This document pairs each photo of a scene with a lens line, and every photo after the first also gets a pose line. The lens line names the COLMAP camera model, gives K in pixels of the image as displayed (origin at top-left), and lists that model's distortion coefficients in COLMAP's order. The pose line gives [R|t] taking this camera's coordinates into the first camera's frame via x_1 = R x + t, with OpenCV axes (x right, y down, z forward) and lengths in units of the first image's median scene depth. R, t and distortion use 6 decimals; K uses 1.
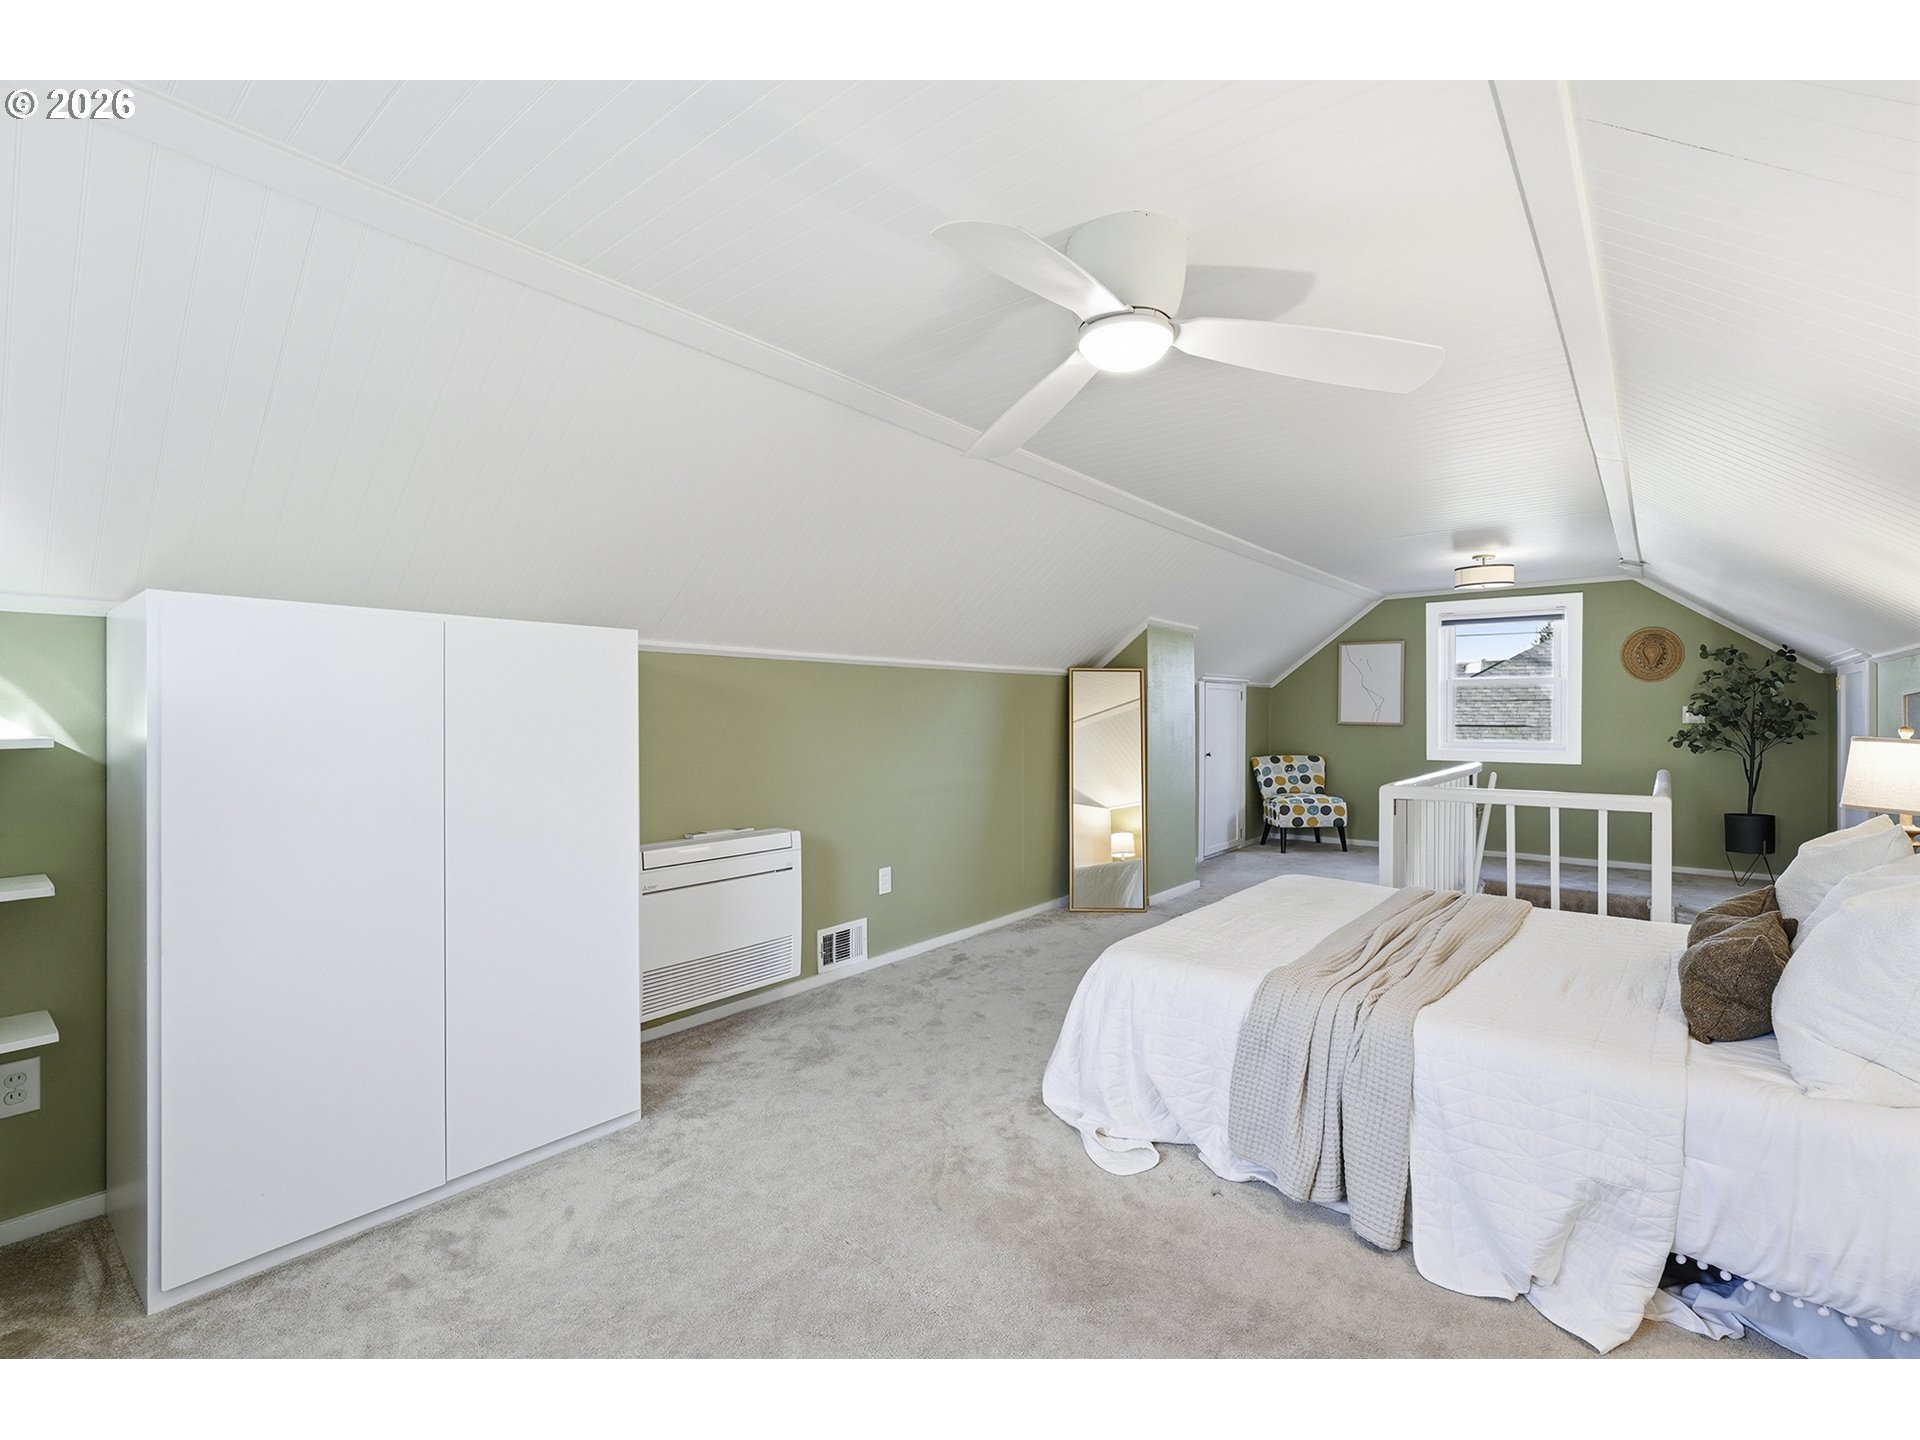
lens RADIAL K [[867.3, 0, 961.4], [0, 867.3, 719.6], [0, 0, 1]] dist [-0.003339, 0.002496]
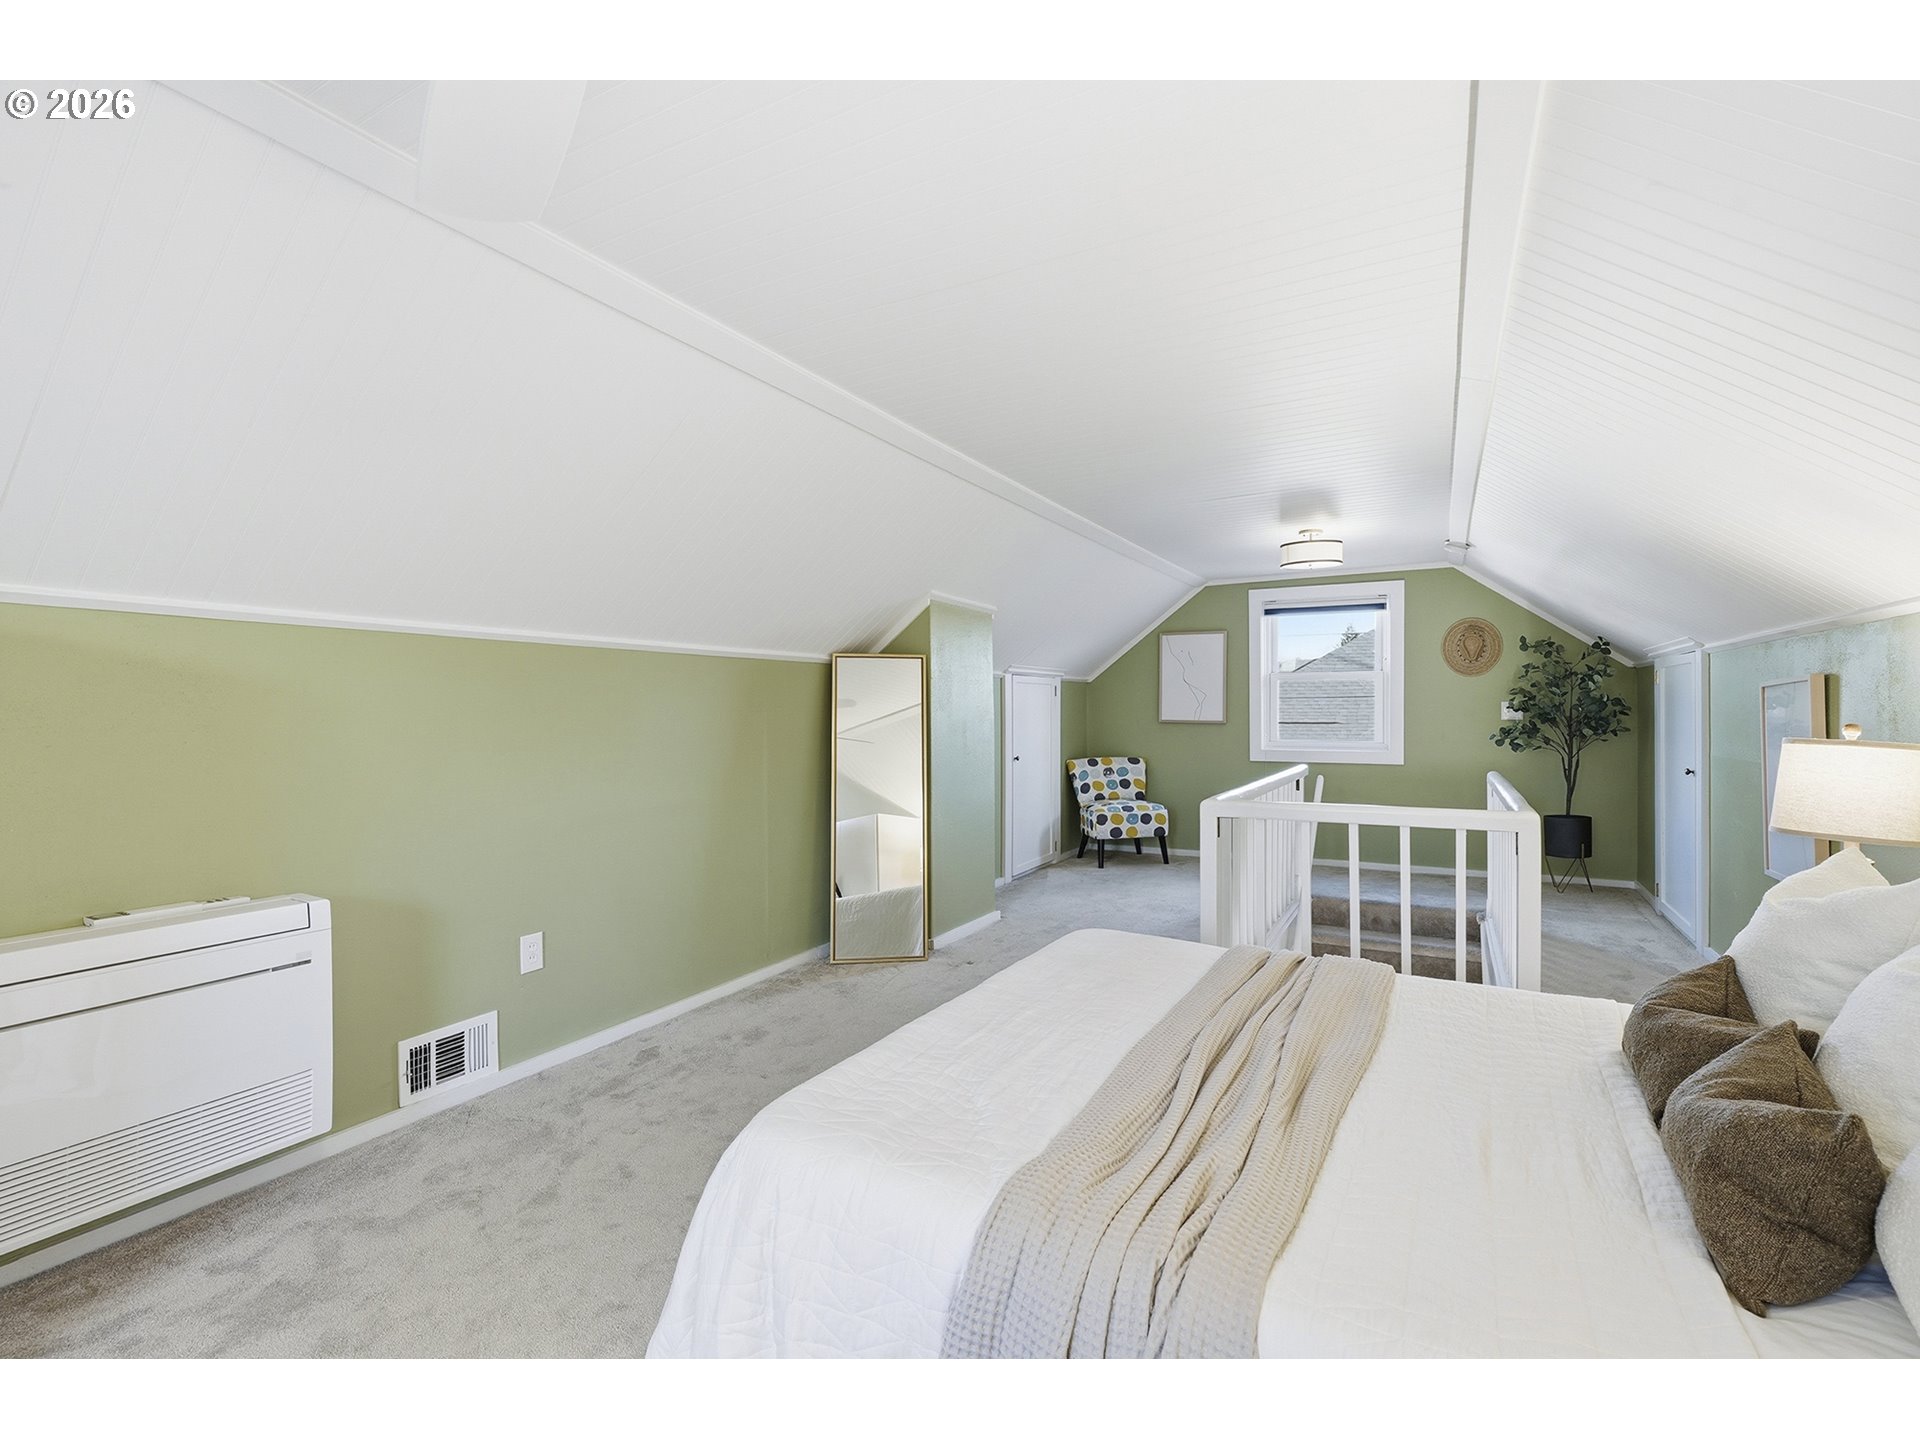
lens RADIAL K [[867.3, 0, 959.9], [0, 867.3, 713.3], [0, 0, 1]] dist [-0.003339, 0.002496]
pose [[0.984563, -0.003100, 0.175003, 0.103203], [0.004154, 0.999975, -0.005659, 0.000009], [-0.174981, 0.006299, 0.984552, 0.207659]]
